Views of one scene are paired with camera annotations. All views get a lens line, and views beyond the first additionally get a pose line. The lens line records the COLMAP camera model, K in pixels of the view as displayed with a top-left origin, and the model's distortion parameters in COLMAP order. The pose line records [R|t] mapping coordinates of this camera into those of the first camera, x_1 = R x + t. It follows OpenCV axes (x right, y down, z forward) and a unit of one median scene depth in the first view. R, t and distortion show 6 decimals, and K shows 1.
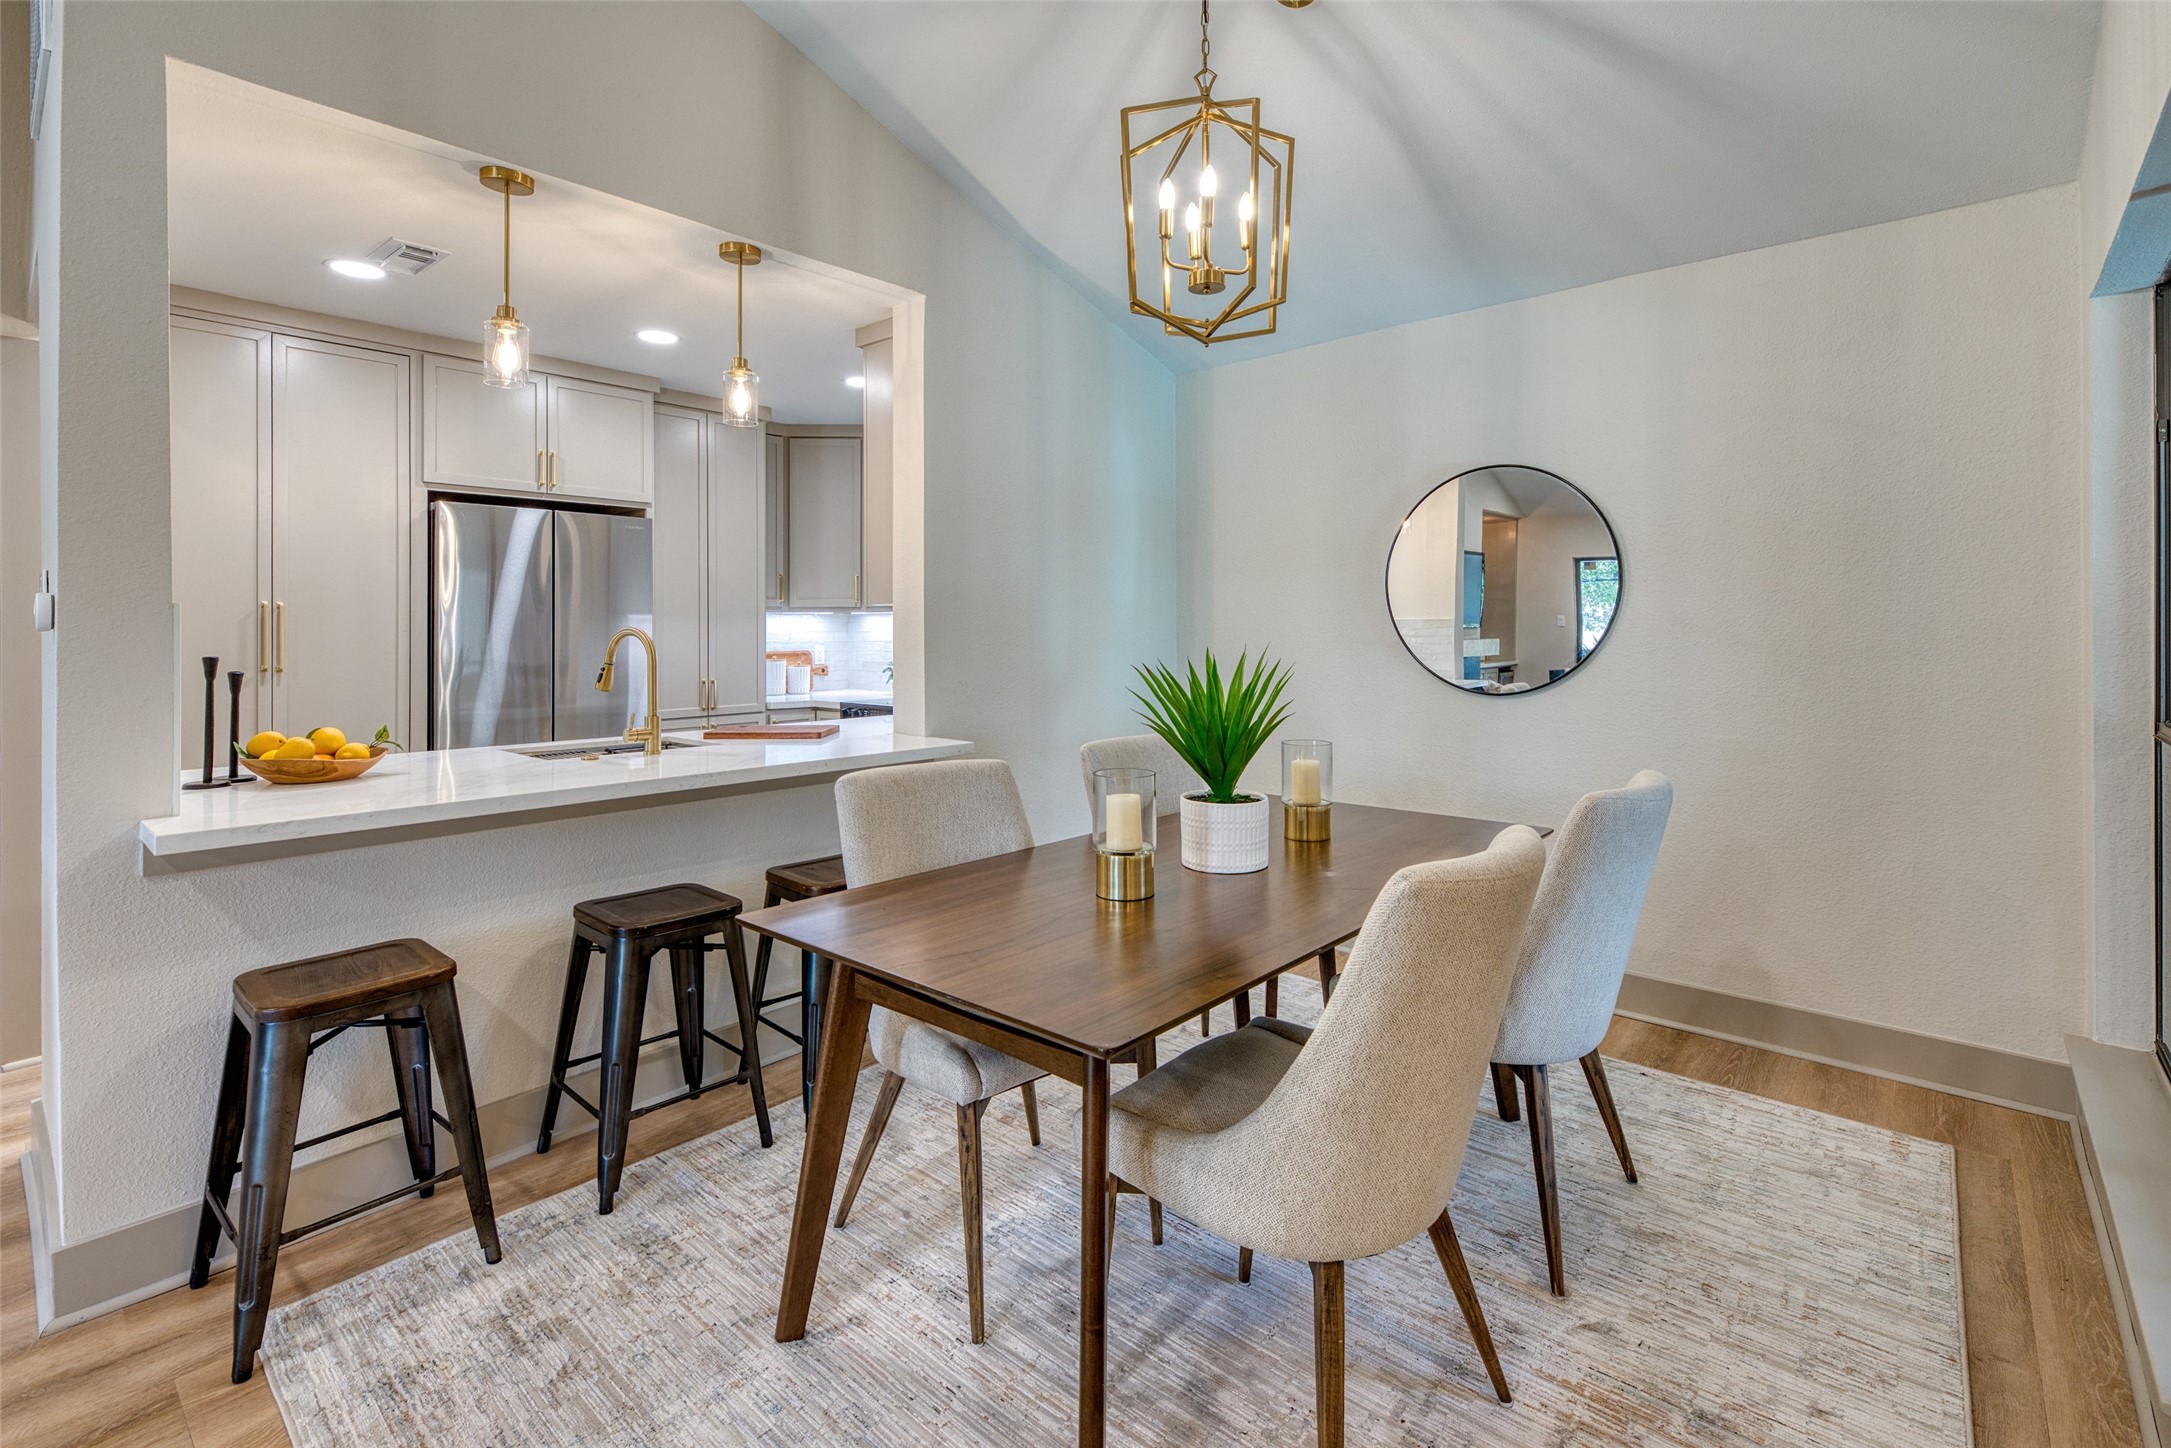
lens RADIAL K [[980.9, 0, 1100.2], [0, 980.9, 623.6], [0, 0, 1]] dist [0.001061, 0.000274]
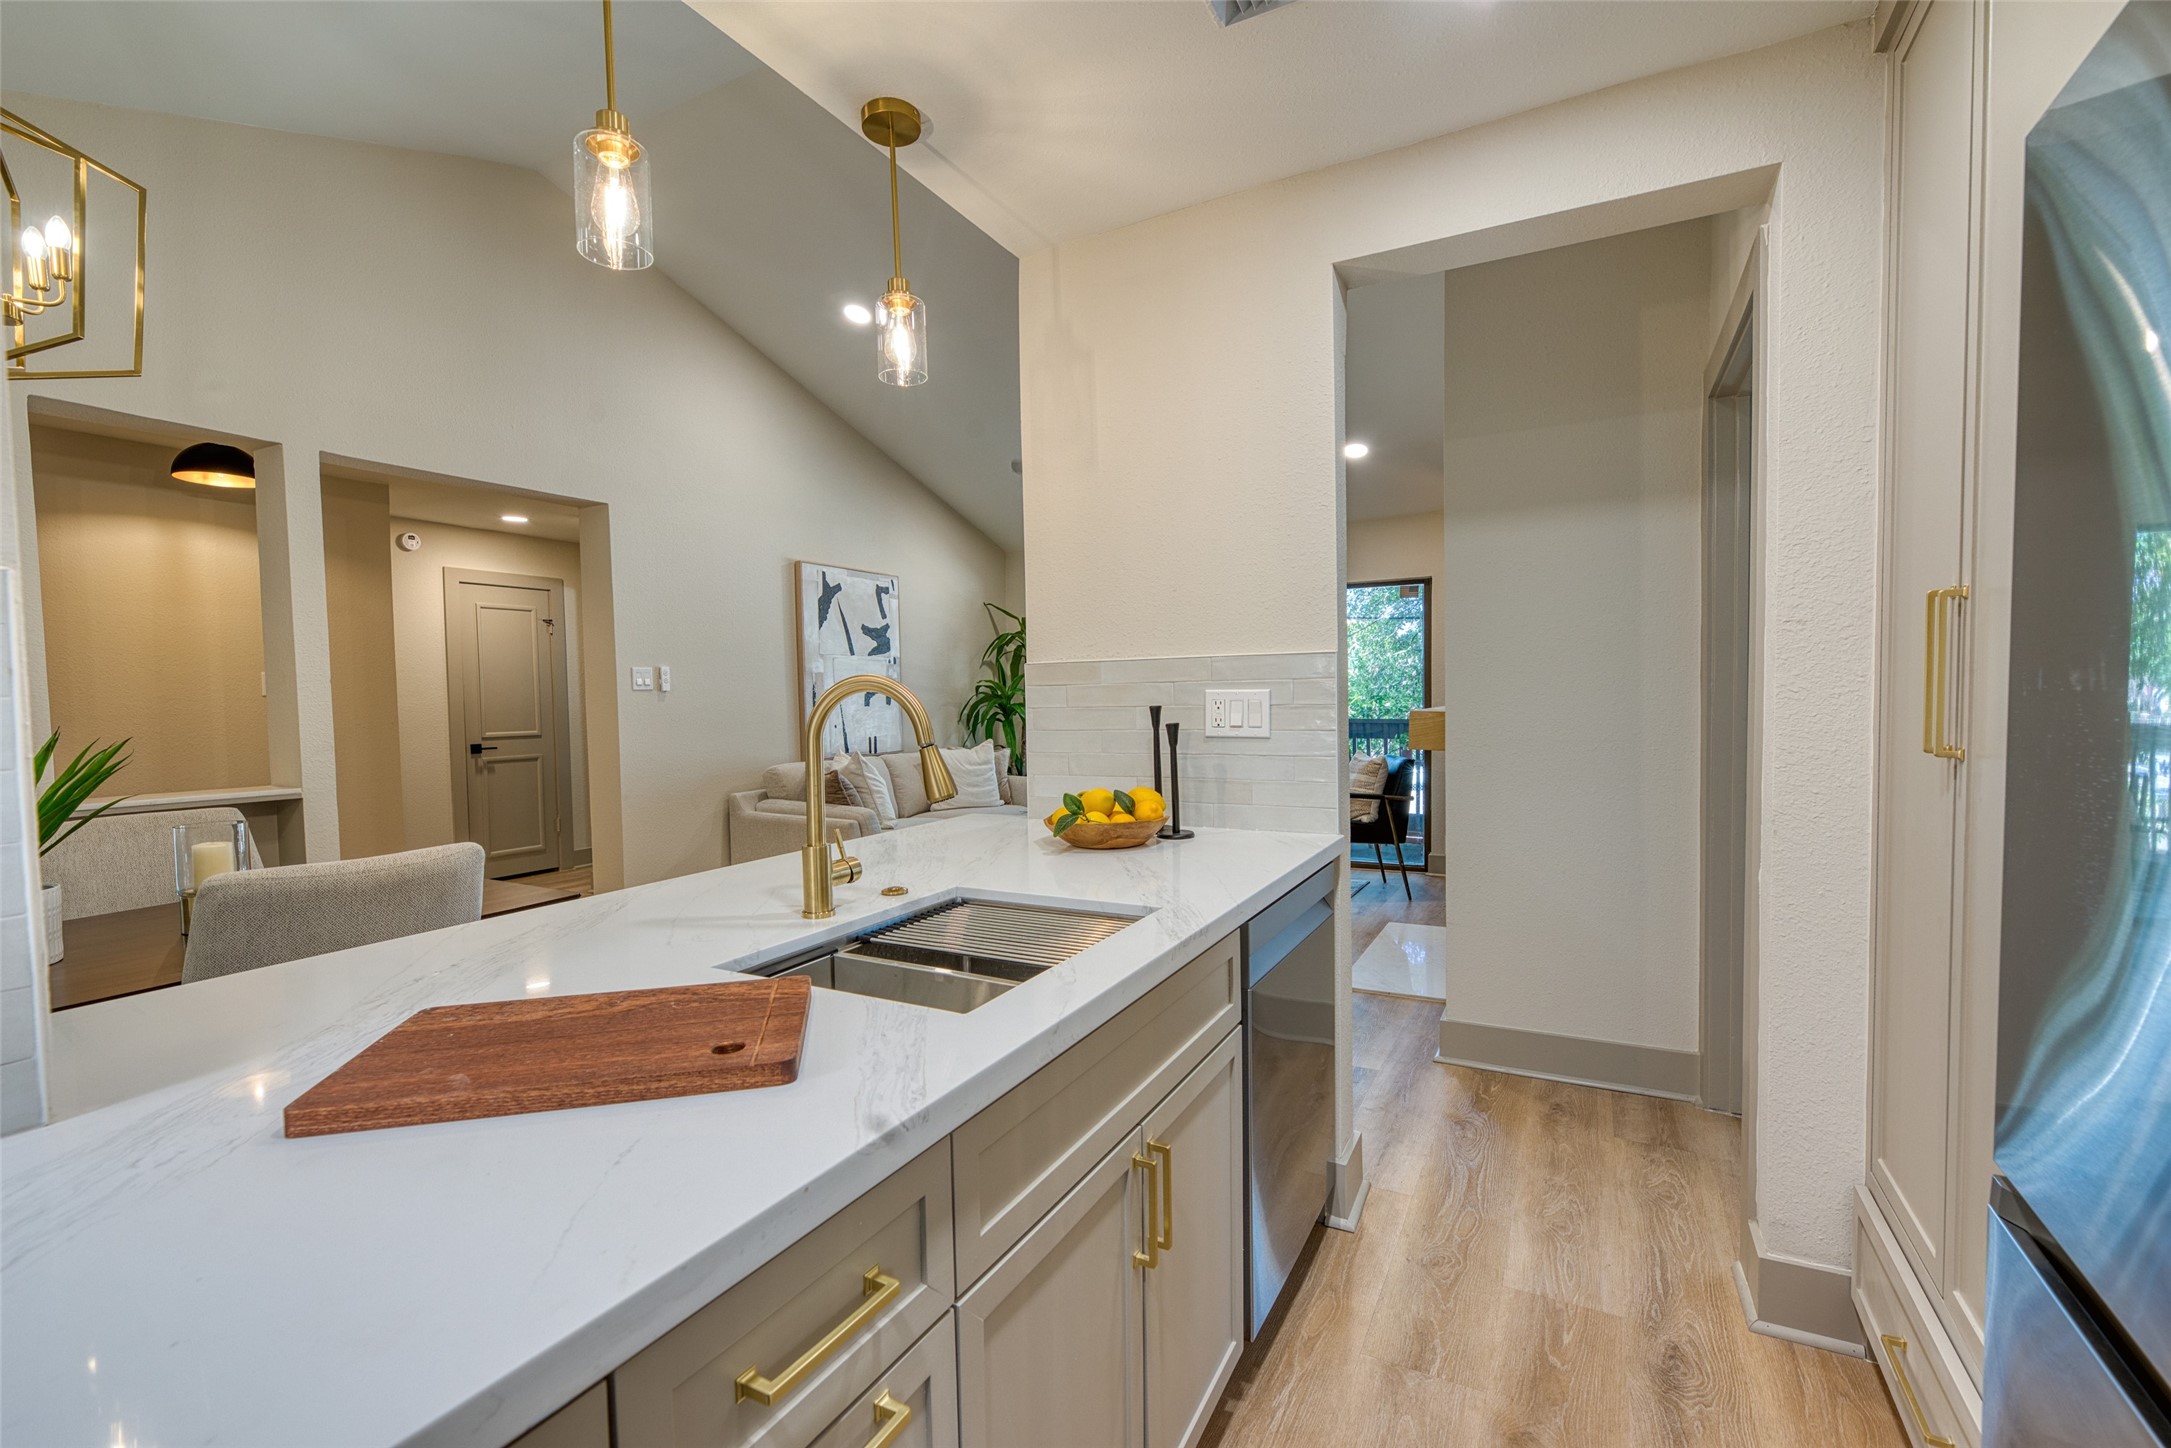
lens RADIAL K [[925.4, 0, 1081.4], [0, 925.4, 729.4], [0, 0, 1]] dist [-0.000286, -0.000025]
pose [[-0.975787, 0.029551, -0.216719, -0.558379], [0.022387, 0.999121, 0.035438, 0.020201], [0.217575, 0.029728, -0.975591, 1.729262]]
